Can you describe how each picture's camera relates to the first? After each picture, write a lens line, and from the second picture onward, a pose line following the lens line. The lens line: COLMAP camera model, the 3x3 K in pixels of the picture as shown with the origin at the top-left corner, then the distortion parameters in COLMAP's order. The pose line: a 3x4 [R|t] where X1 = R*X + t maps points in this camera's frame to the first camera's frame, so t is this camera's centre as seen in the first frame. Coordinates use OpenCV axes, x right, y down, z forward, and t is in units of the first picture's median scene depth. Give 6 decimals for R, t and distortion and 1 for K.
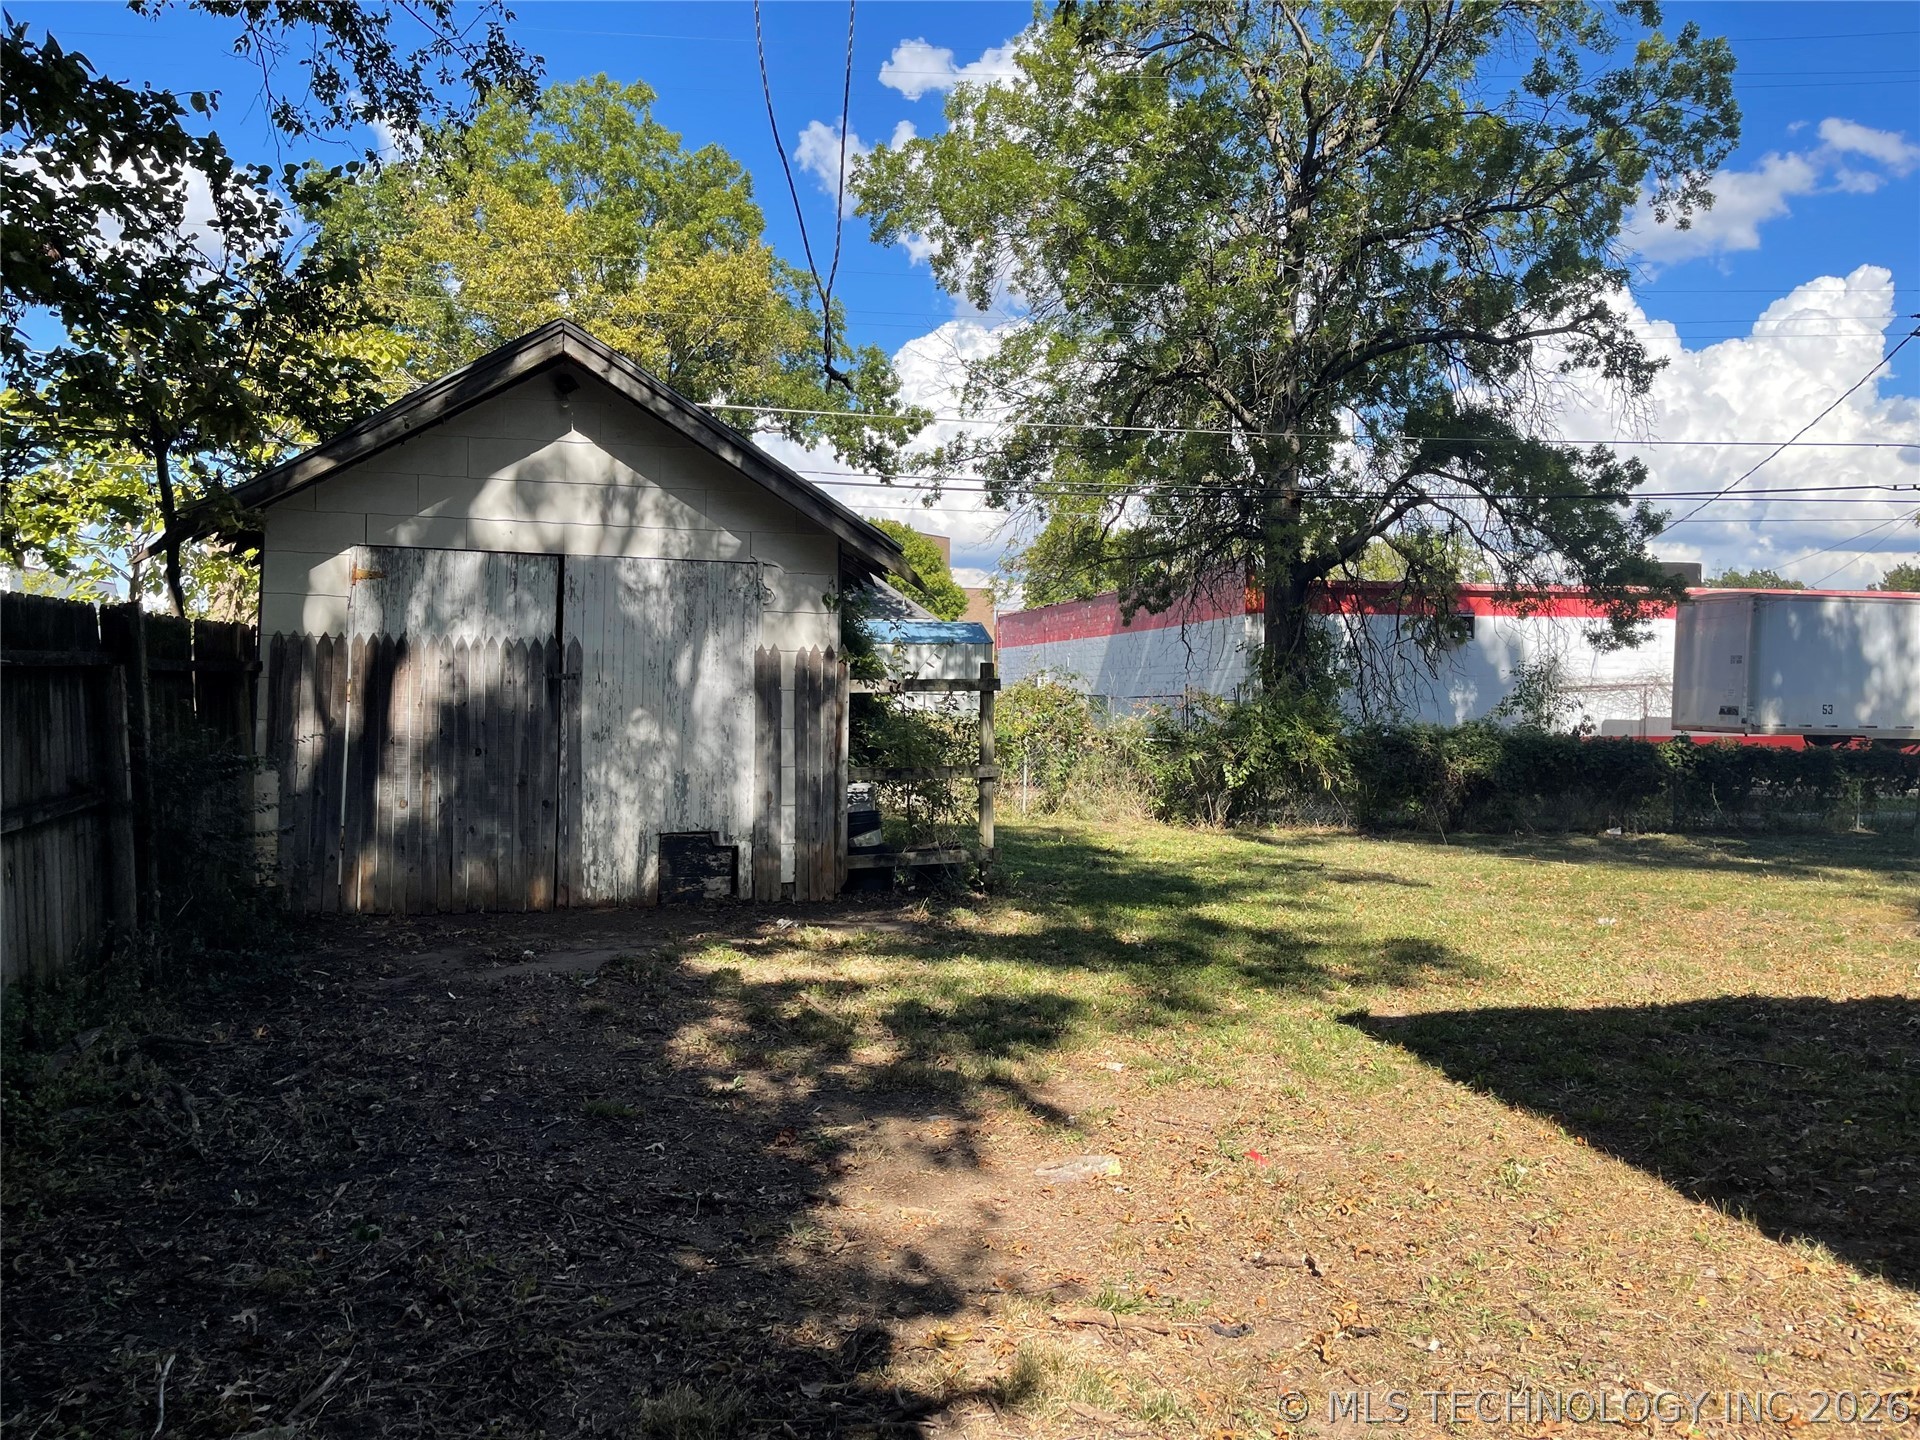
lens RADIAL K [[1459.9, 0, 958.3], [0, 1459.9, 736.9], [0, 0, 1]] dist [0.047473, -0.064877]
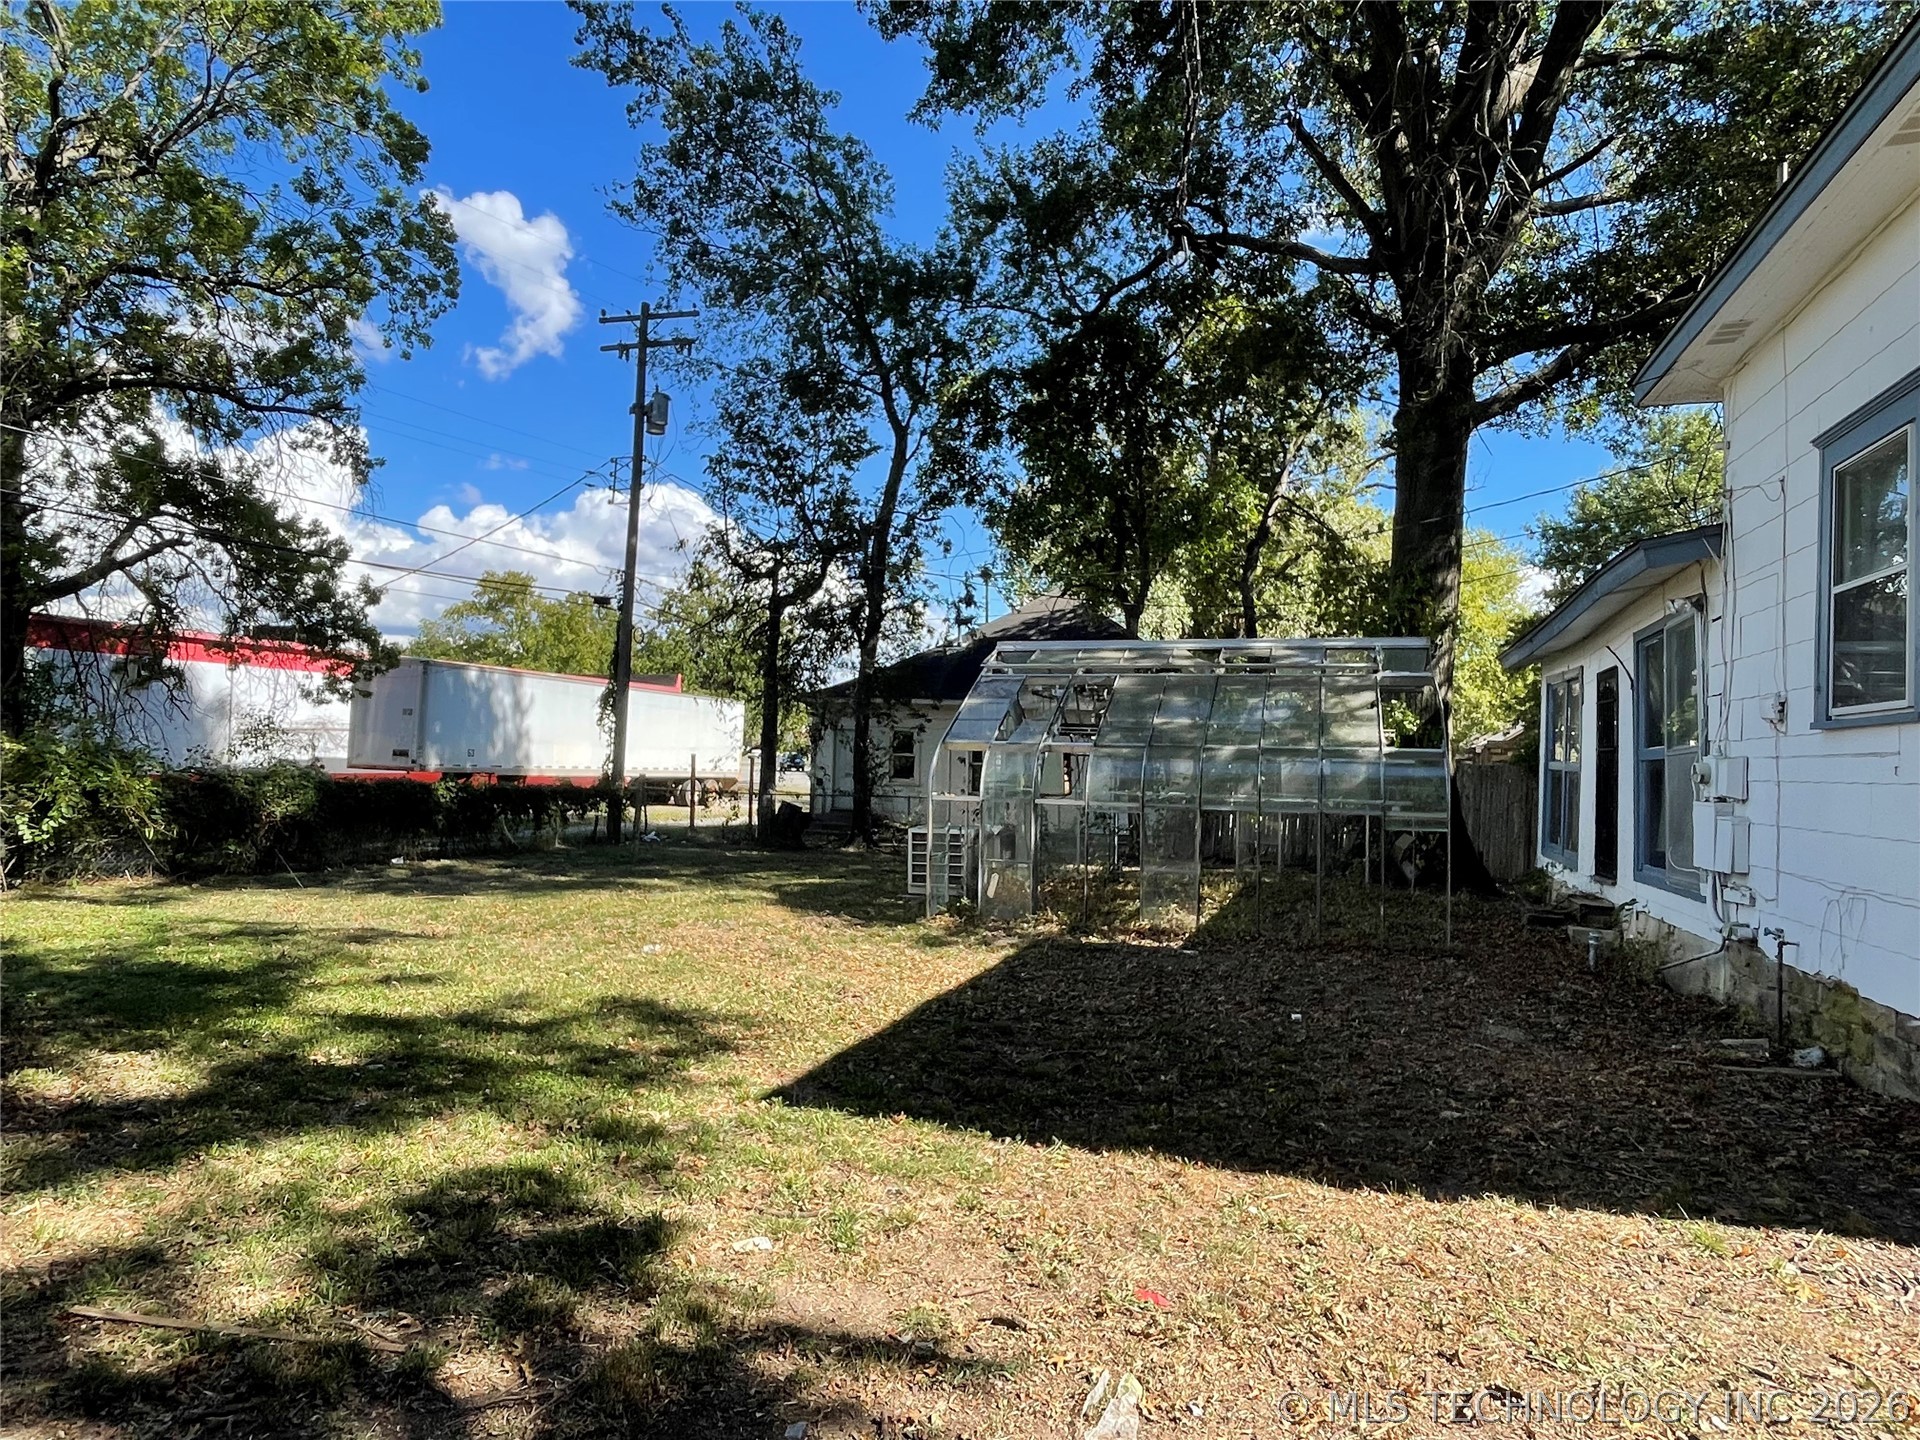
lens RADIAL K [[1149.8, 0, 945.8], [0, 1149.8, 720.6], [0, 0, 1]] dist [0.006928, -0.014206]
pose [[0.513436, 0.030972, 0.857569, -0.084809], [0.006132, 0.999191, -0.039757, -0.005122], [-0.858106, 0.025671, 0.512830, 0.141556]]
